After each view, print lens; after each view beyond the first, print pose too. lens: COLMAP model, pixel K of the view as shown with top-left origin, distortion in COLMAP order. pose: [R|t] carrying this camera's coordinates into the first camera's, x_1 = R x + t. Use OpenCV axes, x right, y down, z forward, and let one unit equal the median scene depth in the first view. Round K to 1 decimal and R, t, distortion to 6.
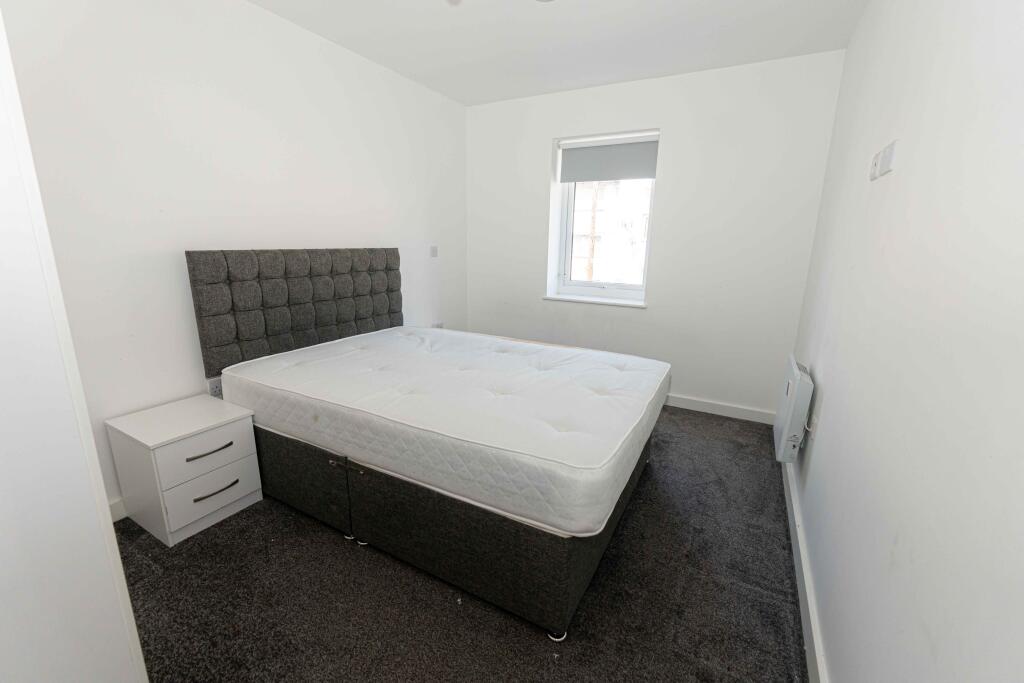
lens RADIAL K [[425.3, 0, 509.4], [0, 425.3, 341.3], [0, 0, 1]] dist [-0.007822, 0.000011]
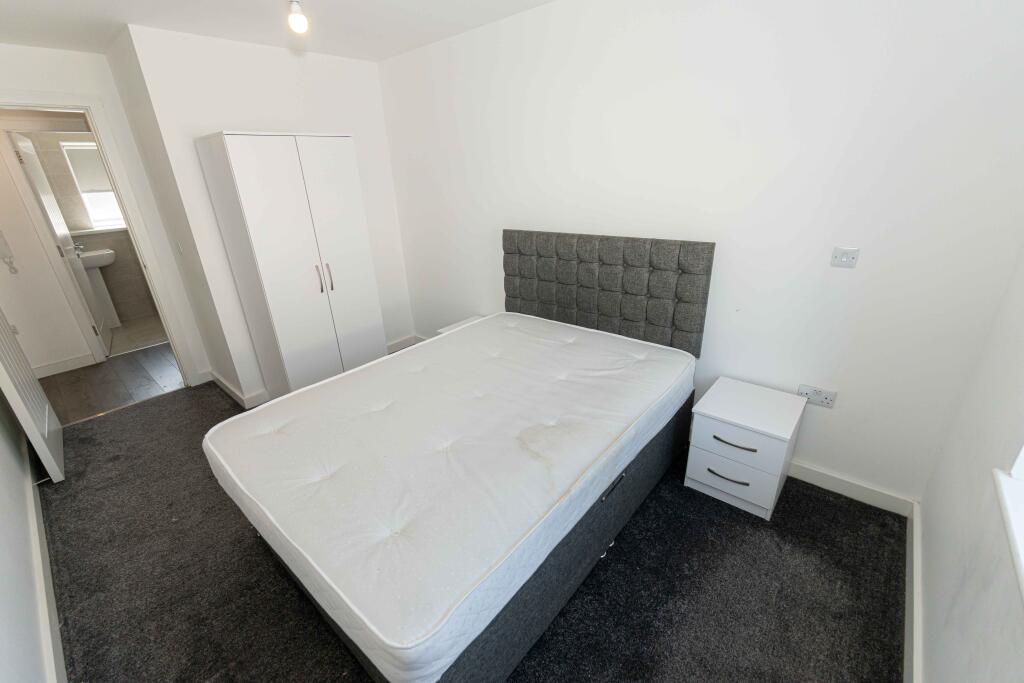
lens RADIAL K [[425.3, 0, 509.4], [0, 425.3, 341.3], [0, 0, 1]] dist [-0.007822, 0.000011]
pose [[-0.209042, 0.351697, -0.912475, 0.534506], [-0.190421, 0.900590, 0.390740, -0.324238], [0.959188, 0.255435, -0.121290, 0.944901]]
